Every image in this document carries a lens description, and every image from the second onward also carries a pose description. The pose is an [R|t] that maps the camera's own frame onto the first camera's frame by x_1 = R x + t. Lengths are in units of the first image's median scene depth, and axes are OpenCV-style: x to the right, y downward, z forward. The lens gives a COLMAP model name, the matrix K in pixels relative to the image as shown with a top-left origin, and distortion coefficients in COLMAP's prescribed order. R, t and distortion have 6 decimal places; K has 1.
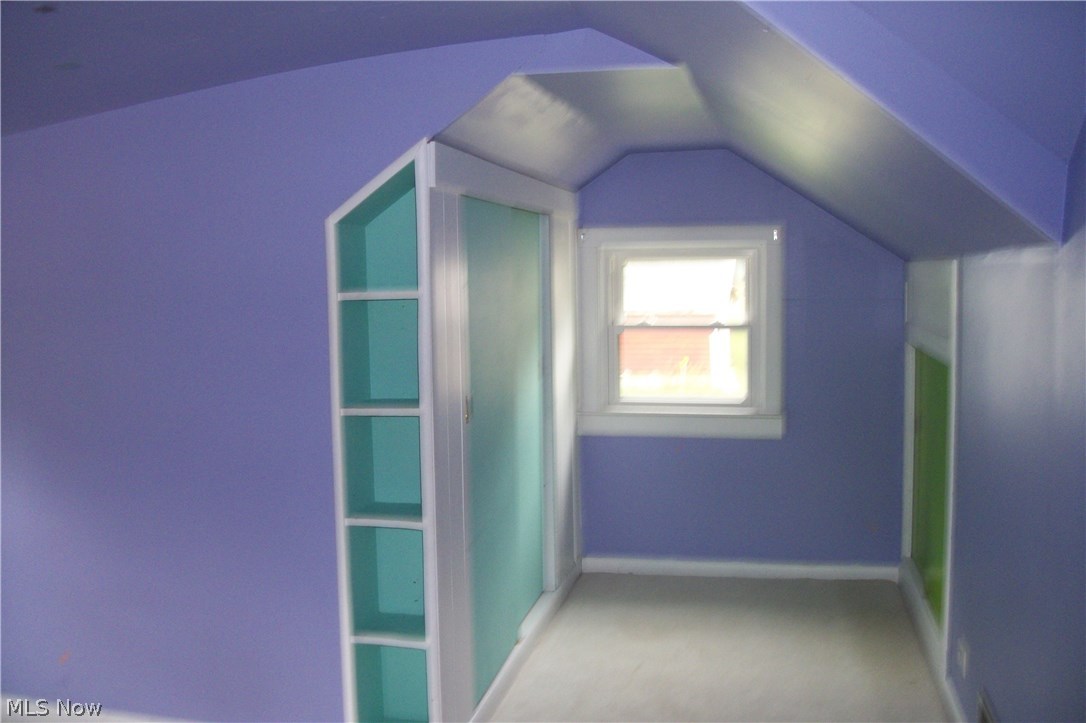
lens RADIAL K [[1042.2, 0, 549.0], [0, 1042.2, 345.4], [0, 0, 1]] dist [-0.128313, 0.050991]
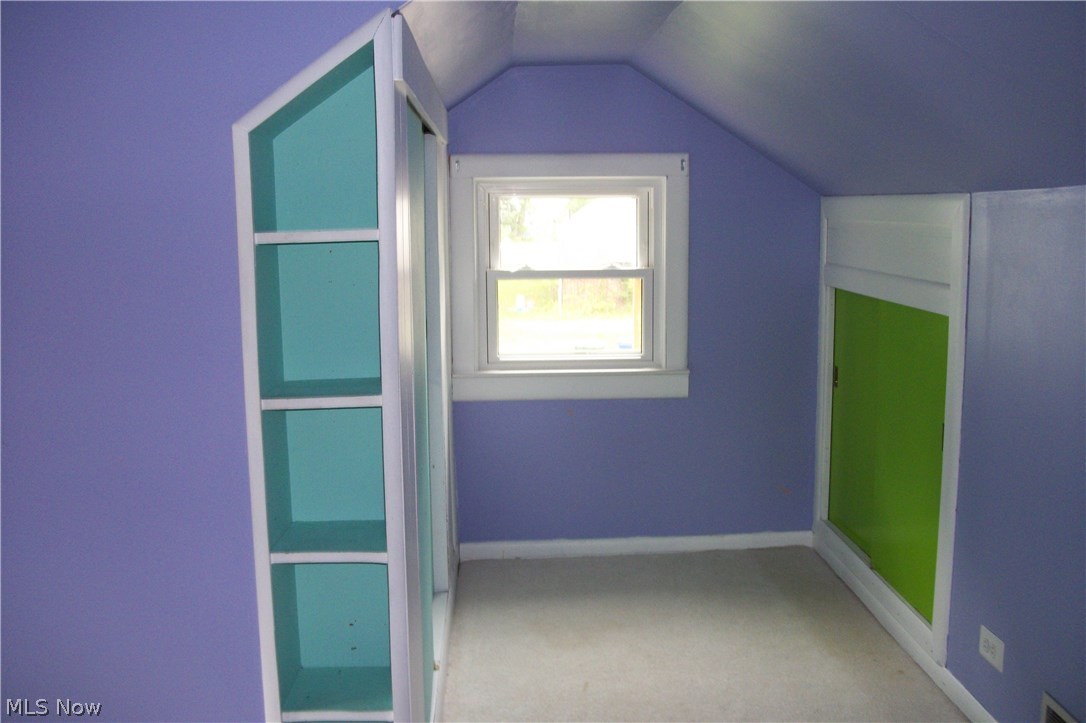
lens RADIAL K [[1042.2, 0, 549.0], [0, 1042.2, 345.4], [0, 0, 1]] dist [-0.128313, 0.050991]
pose [[0.969271, -0.031018, 0.244030, -0.109081], [0.017998, 0.998302, 0.055404, -0.006313], [-0.245334, -0.049310, 0.968184, 0.168558]]
